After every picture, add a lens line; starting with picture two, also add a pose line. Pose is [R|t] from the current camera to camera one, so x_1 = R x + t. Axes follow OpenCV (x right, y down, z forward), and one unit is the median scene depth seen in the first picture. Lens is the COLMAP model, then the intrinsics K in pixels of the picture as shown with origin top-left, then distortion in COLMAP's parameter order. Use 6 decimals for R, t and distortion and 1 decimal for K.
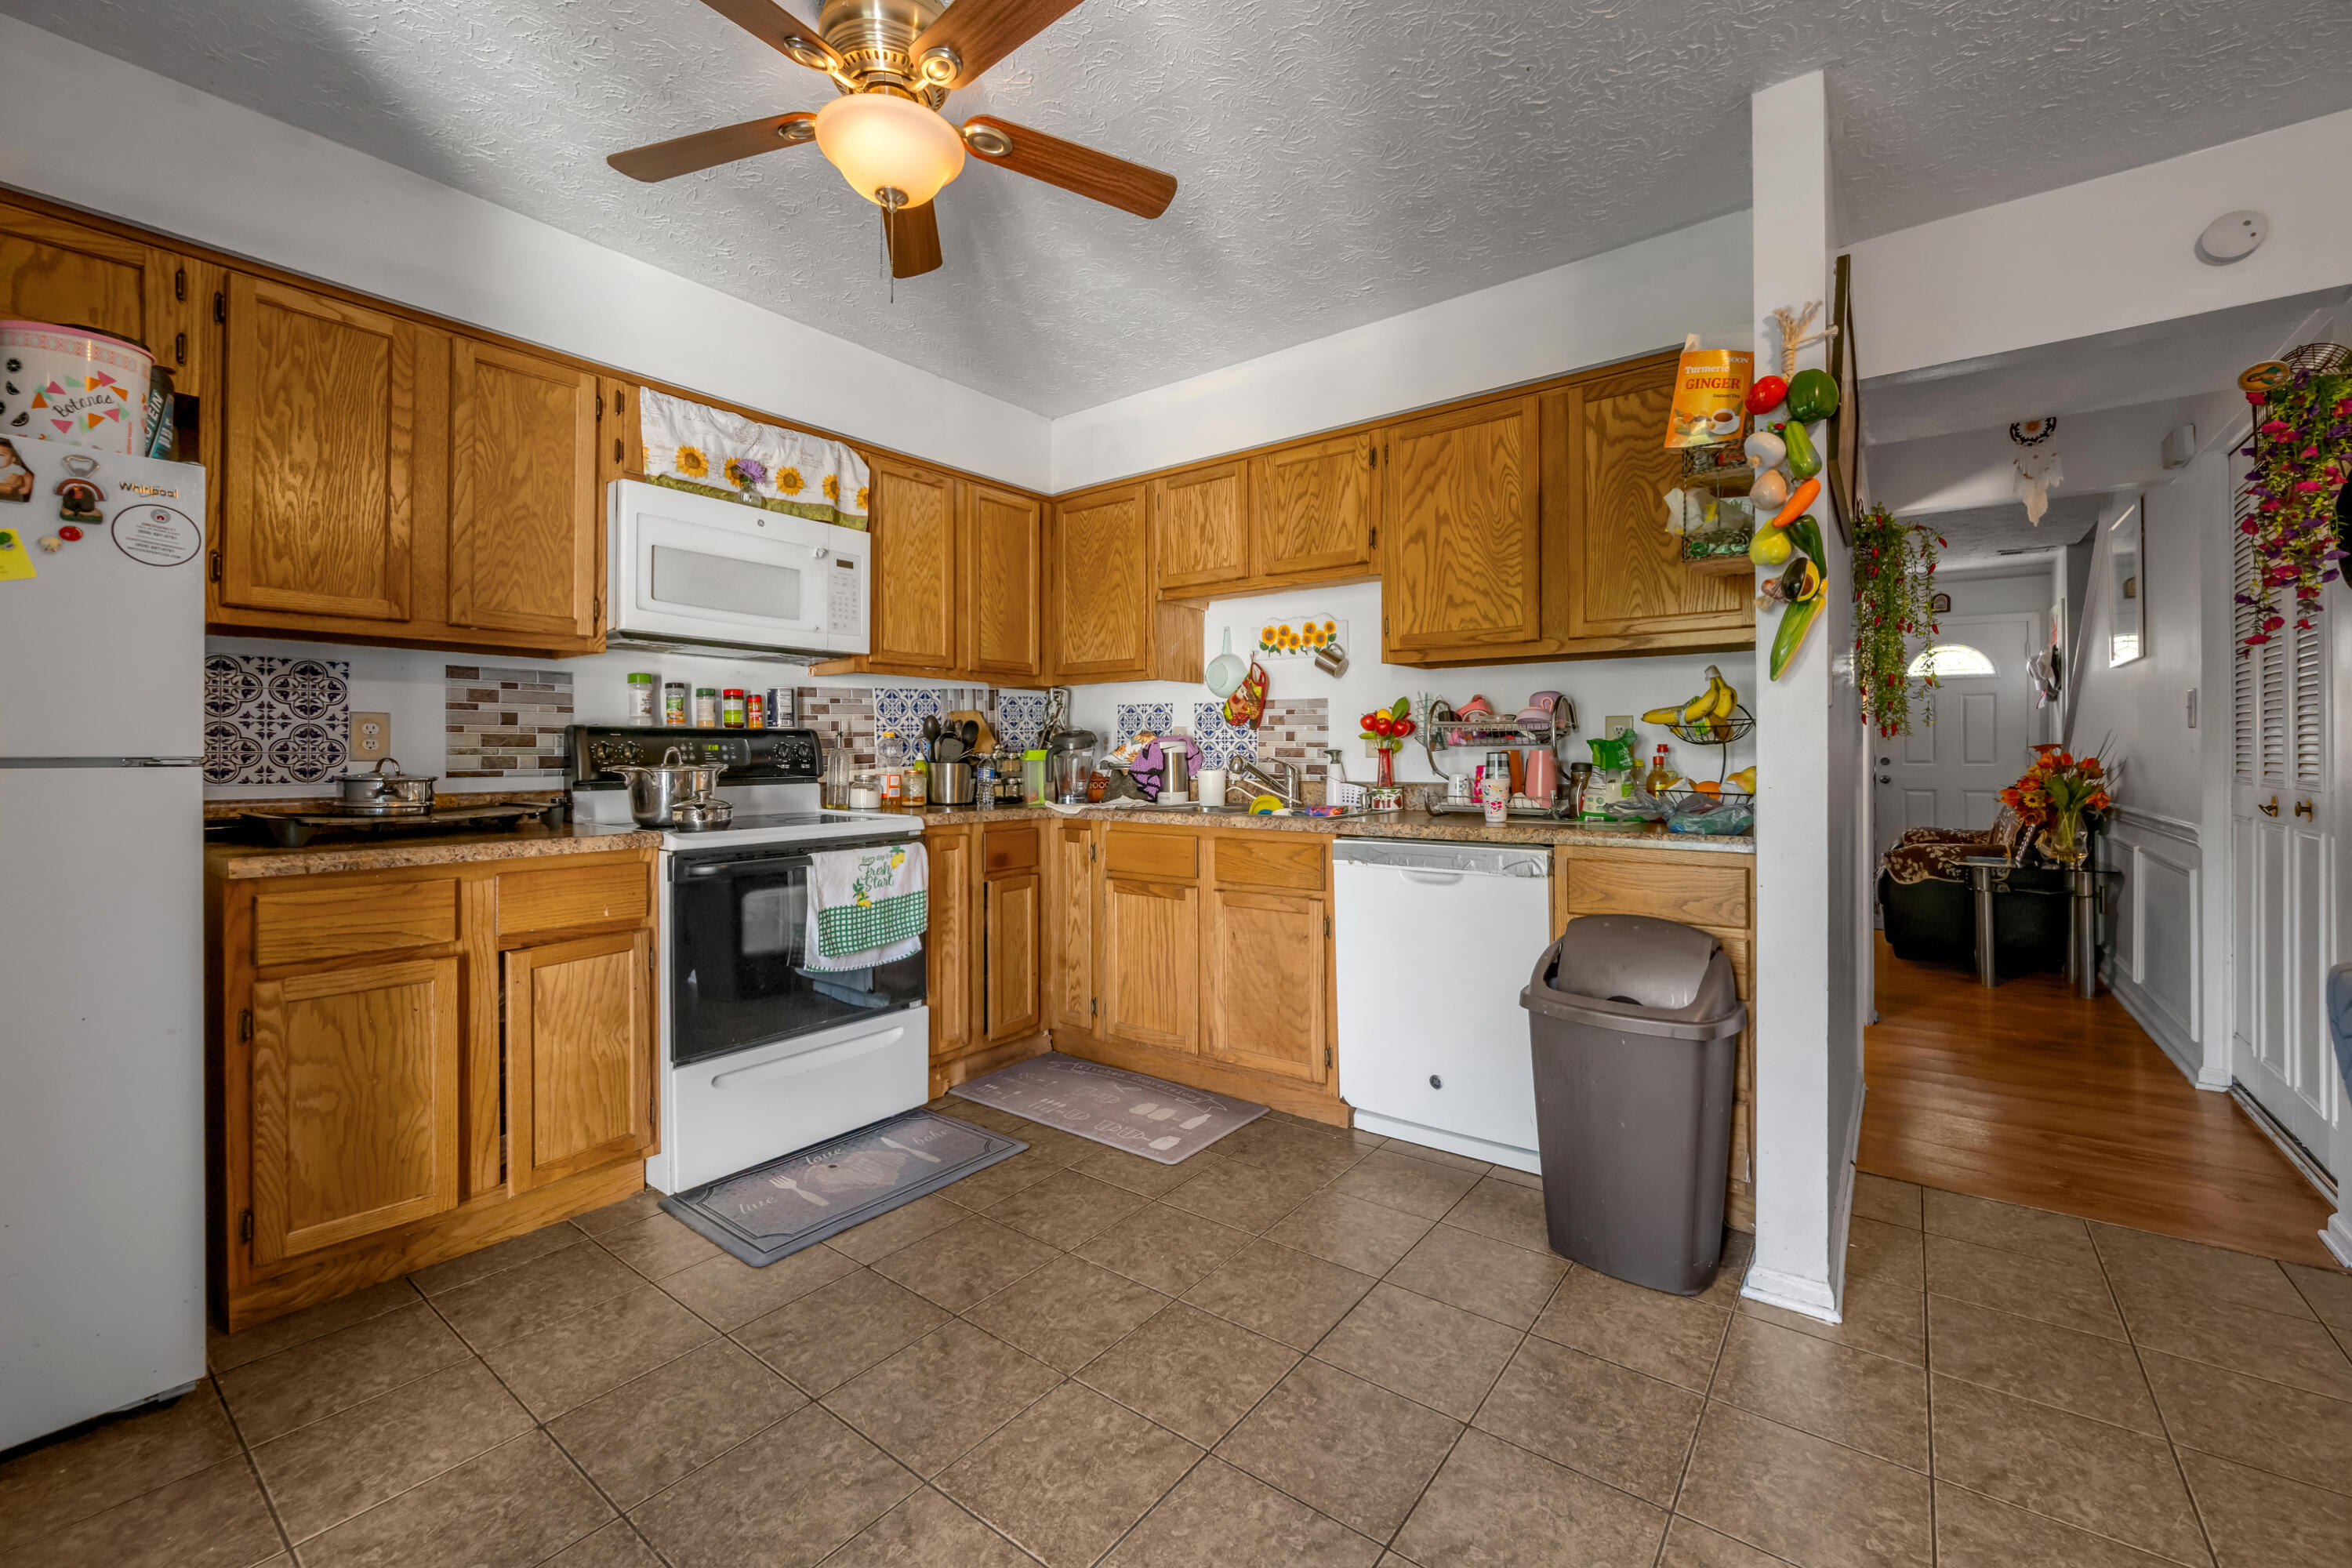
lens RADIAL K [[968.5, 0, 1183.6], [0, 968.5, 747.5], [0, 0, 1]] dist [-0.000262, 0.000045]
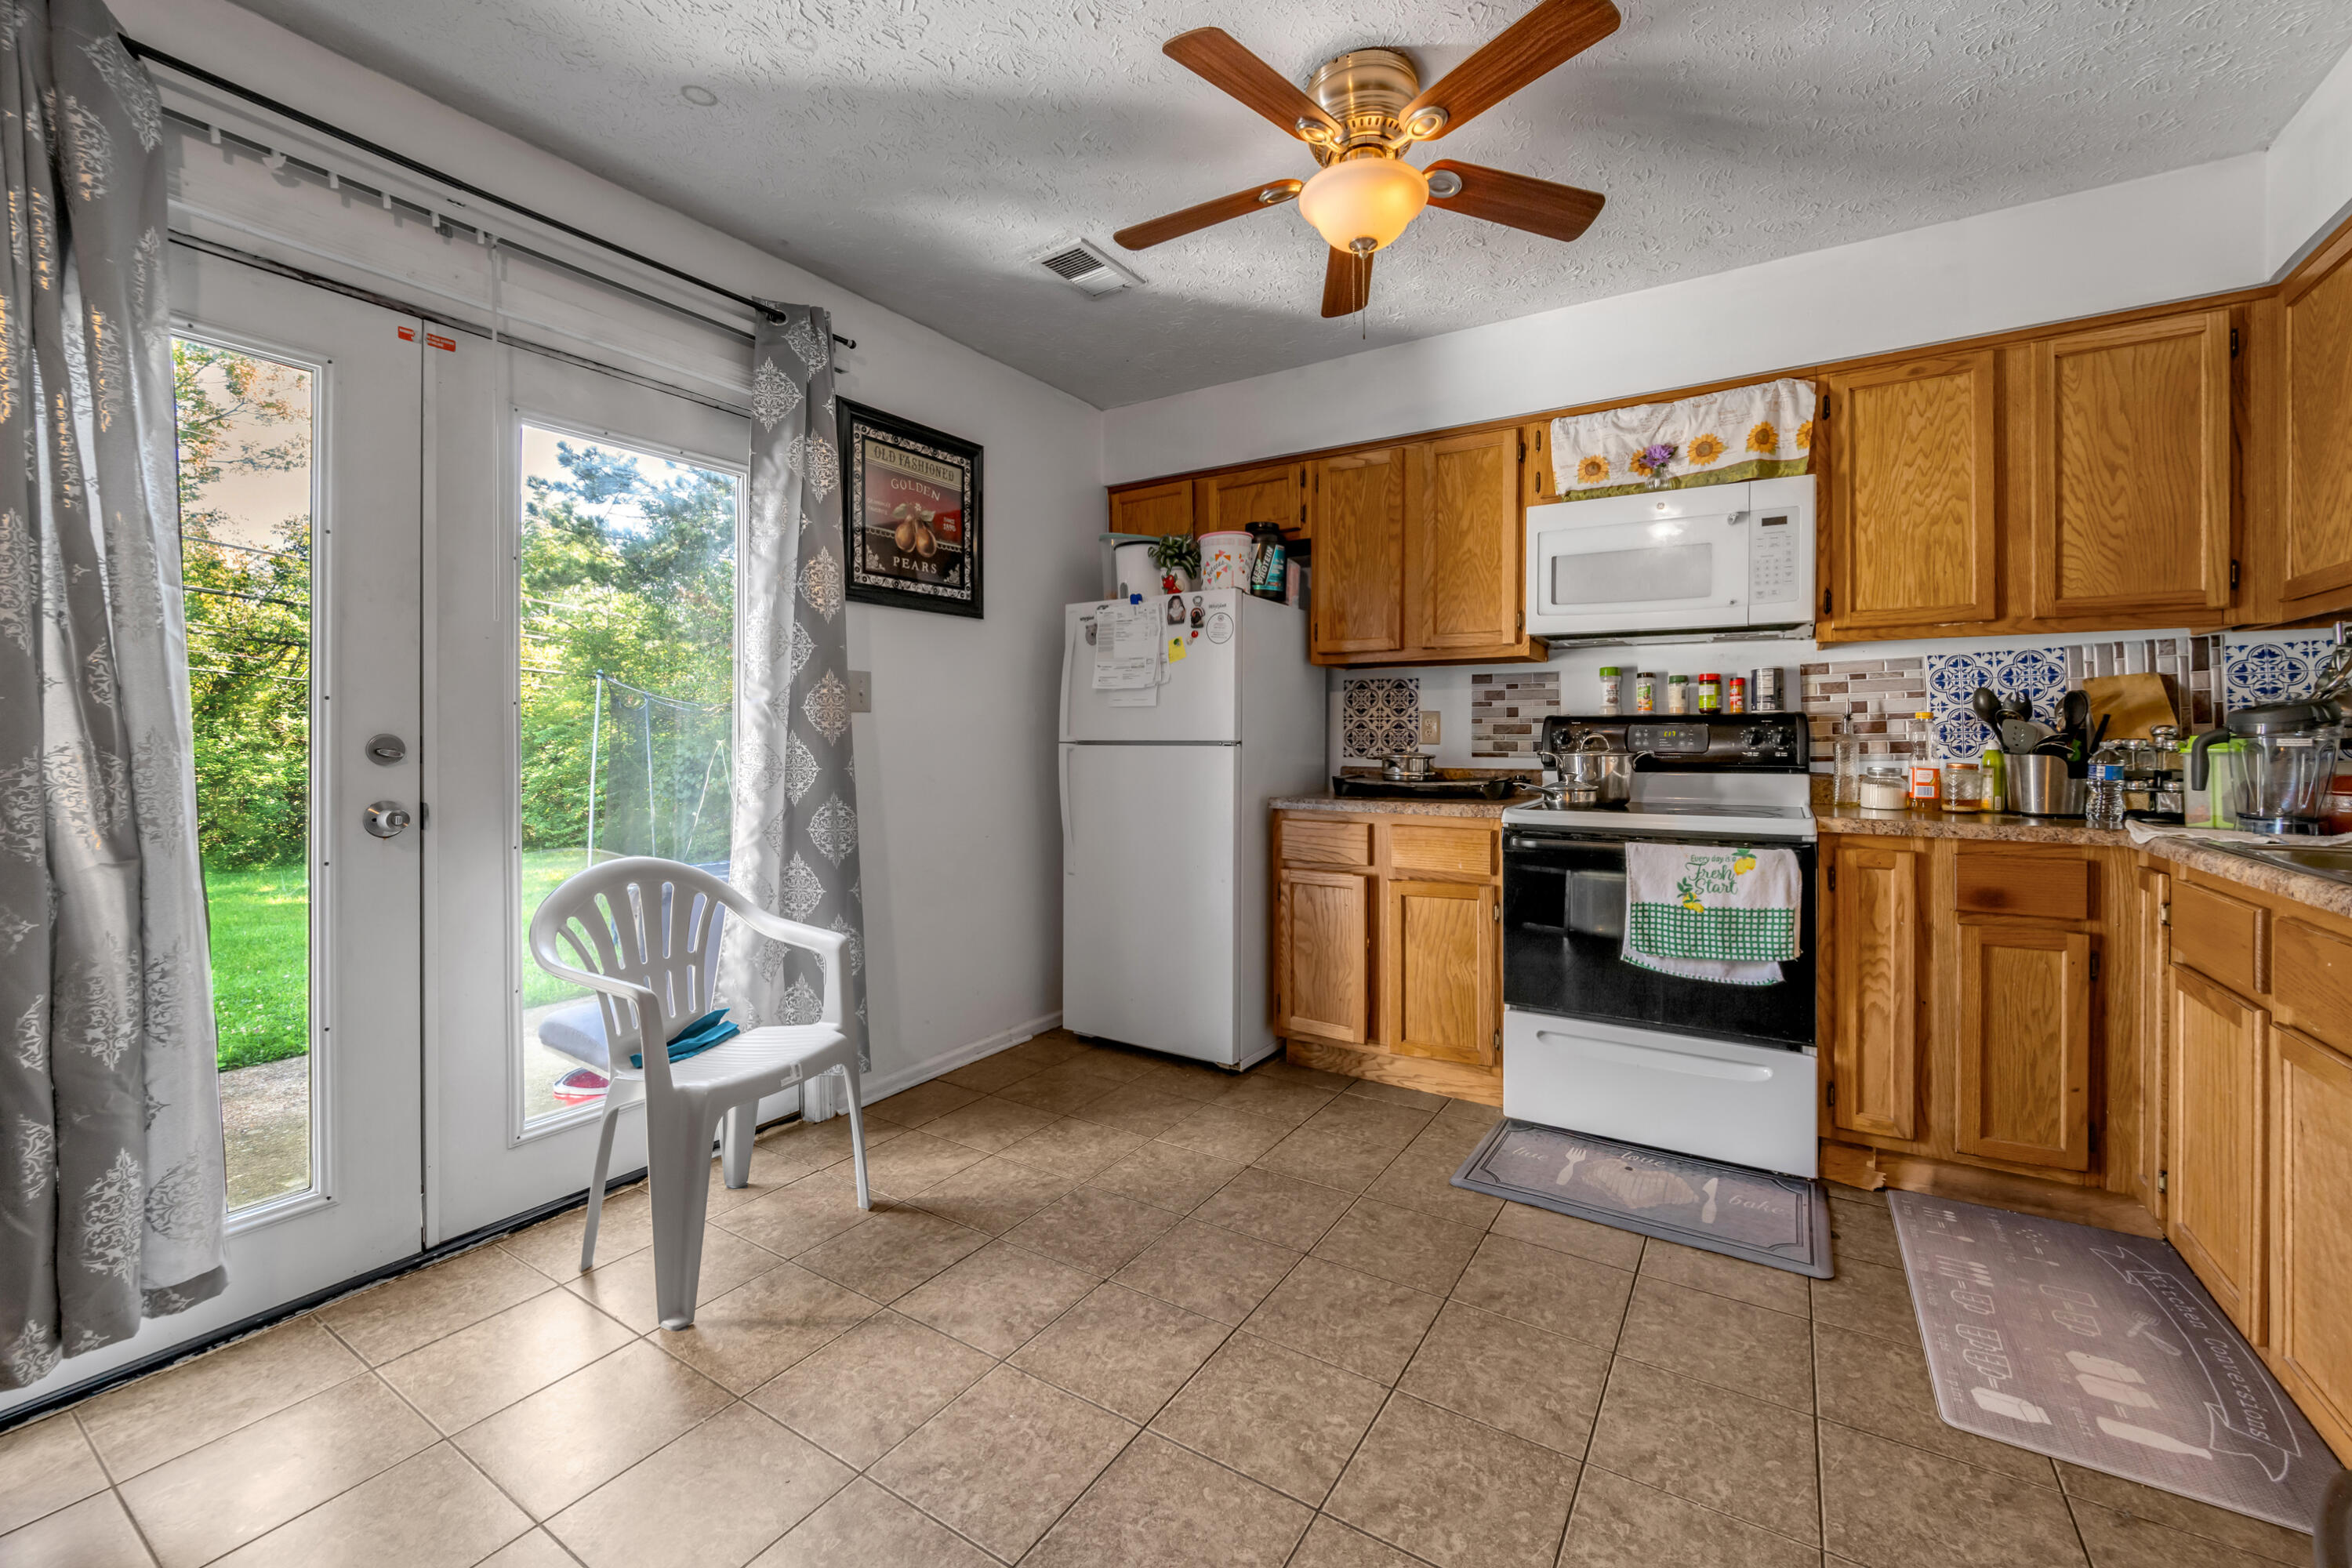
lens RADIAL K [[941.9, 0, 1176.6], [0, 941.9, 740.9], [0, 0, 1]] dist [-0.002042, -0.000090]
pose [[0.079627, 0.003430, -0.996819, 0.499816], [0.004057, 0.999985, 0.003765, 0.001732], [0.996816, -0.004344, 0.079612, 0.449271]]
